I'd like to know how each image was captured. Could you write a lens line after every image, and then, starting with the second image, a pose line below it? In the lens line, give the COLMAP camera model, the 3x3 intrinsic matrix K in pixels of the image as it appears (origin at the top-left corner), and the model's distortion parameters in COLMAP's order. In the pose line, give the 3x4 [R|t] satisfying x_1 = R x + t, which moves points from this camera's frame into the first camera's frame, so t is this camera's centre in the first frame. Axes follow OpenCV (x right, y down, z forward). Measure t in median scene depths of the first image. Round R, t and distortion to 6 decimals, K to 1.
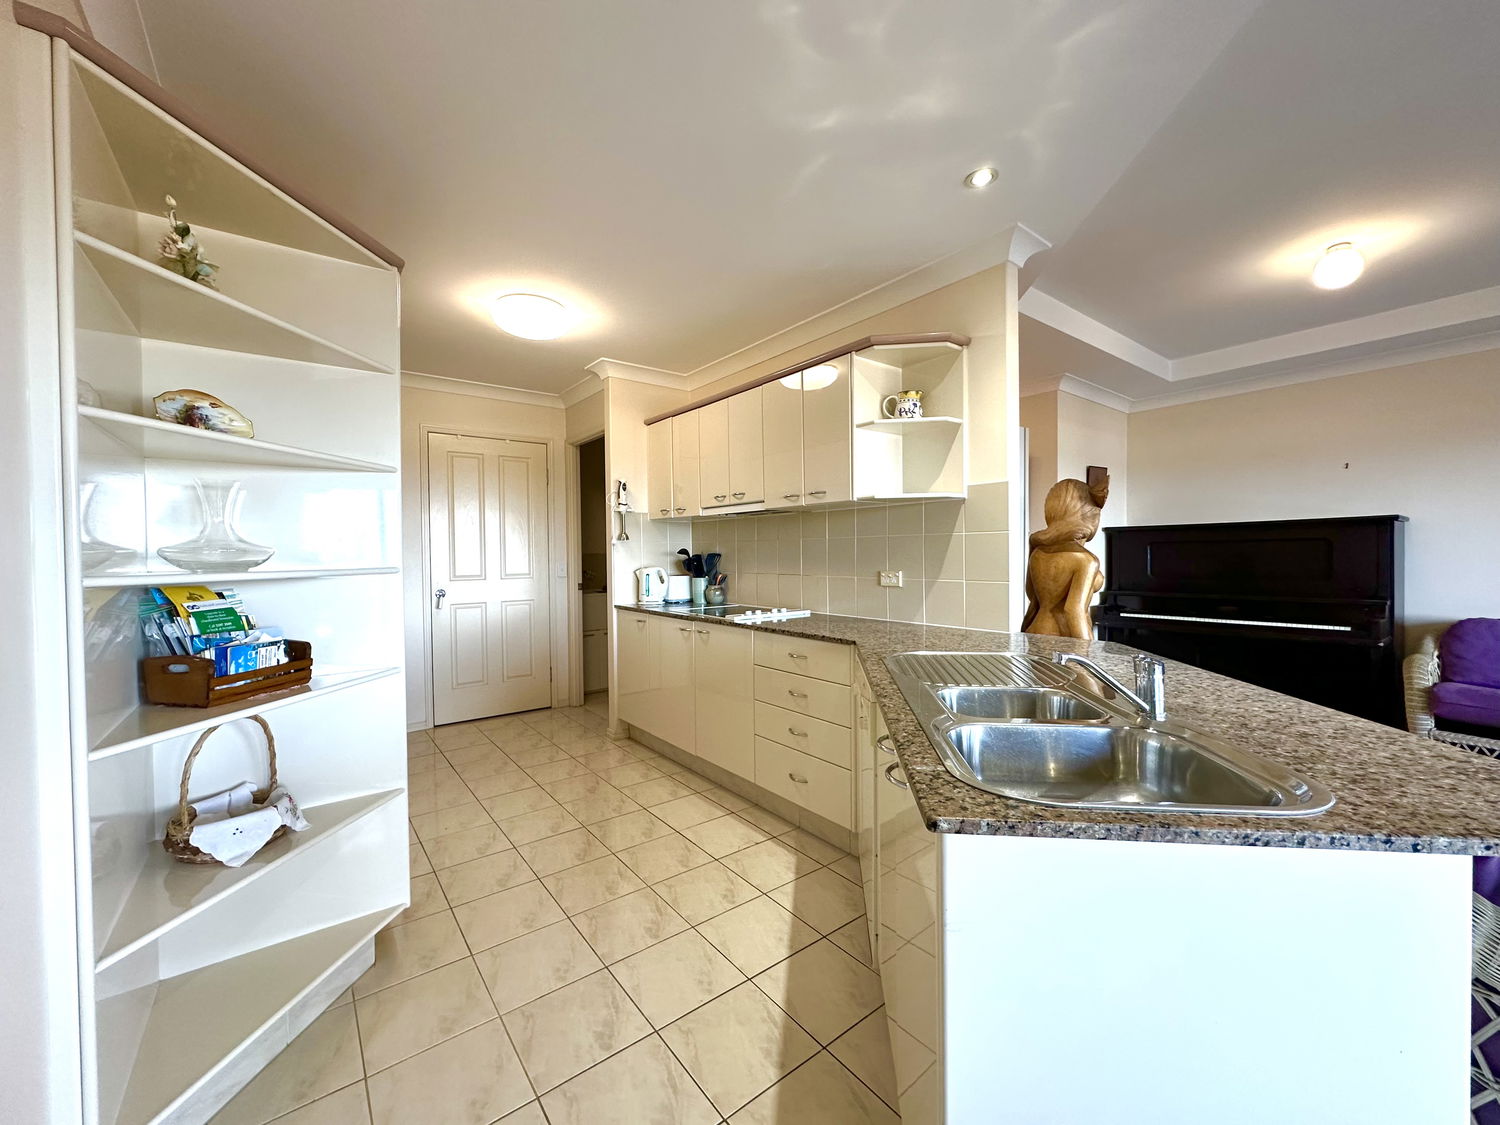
lens RADIAL K [[597.0, 0, 750.0], [0, 597.0, 562.5], [0, 0, 1]] dist [-0.003362, -0.000244]
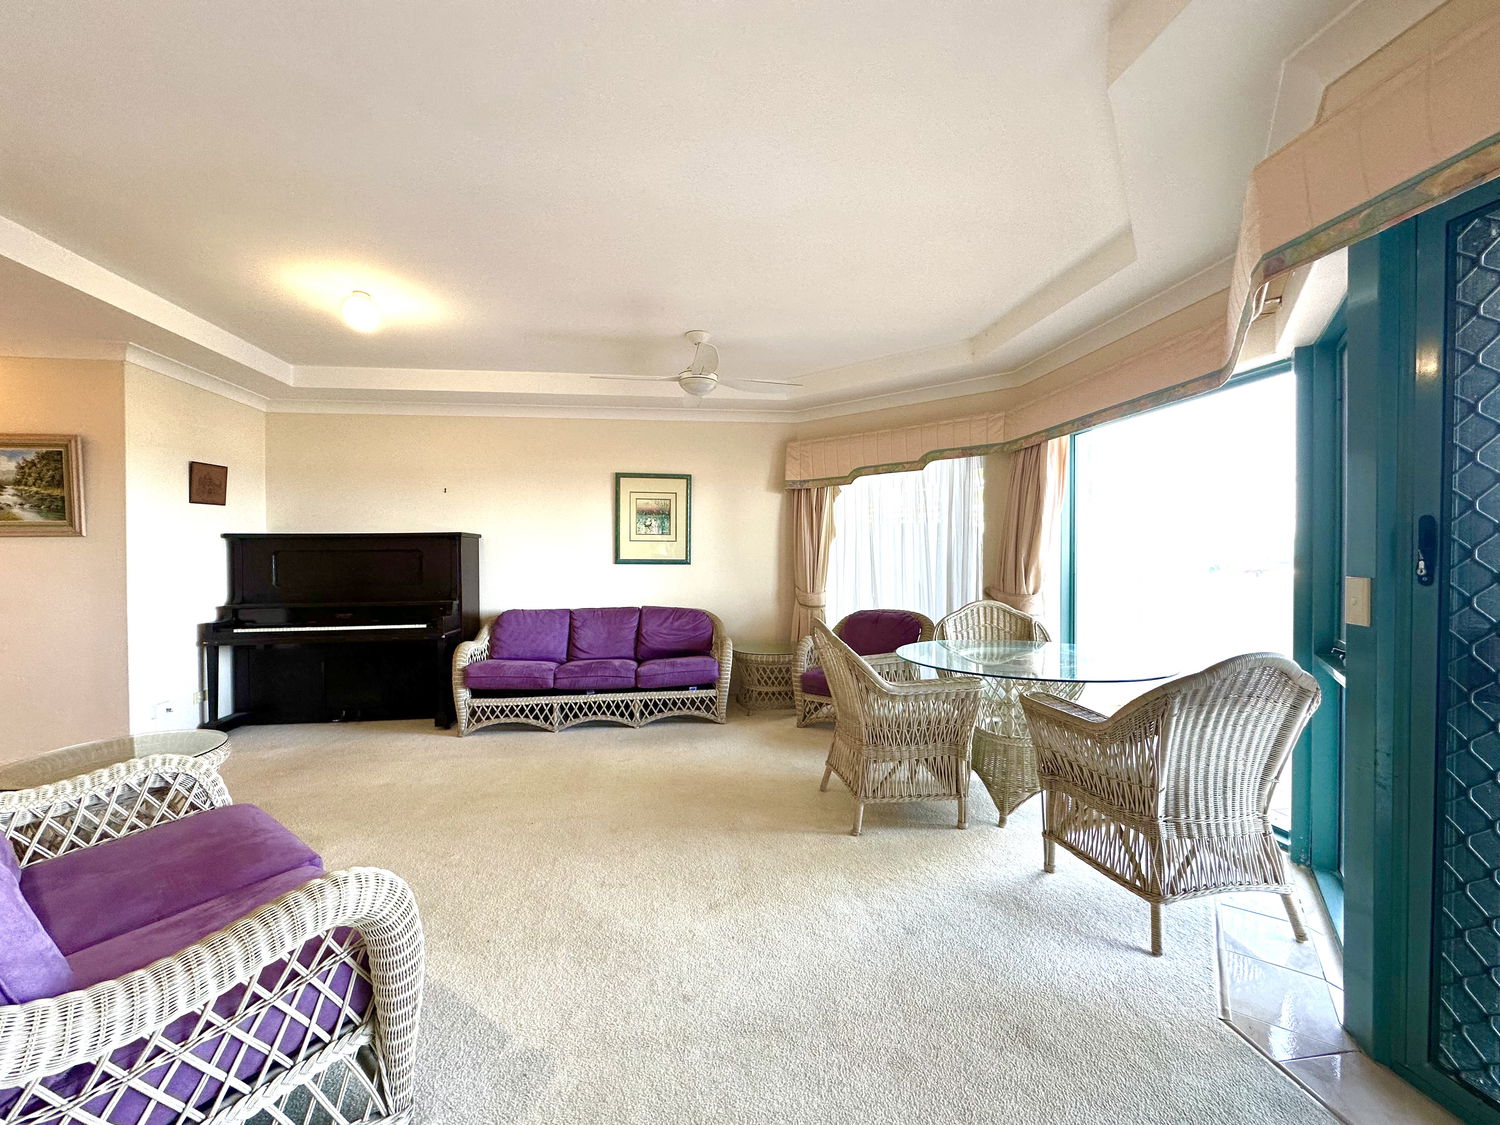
lens RADIAL K [[596.3, 0, 752.3], [0, 596.3, 563.9], [0, 0, 1]] dist [-0.001990, -0.000358]
pose [[0.492845, -0.000749, 0.870117, 0.236253], [0.010114, 0.999937, -0.004868, -0.001291], [-0.870058, 0.011200, 0.492821, -0.137453]]
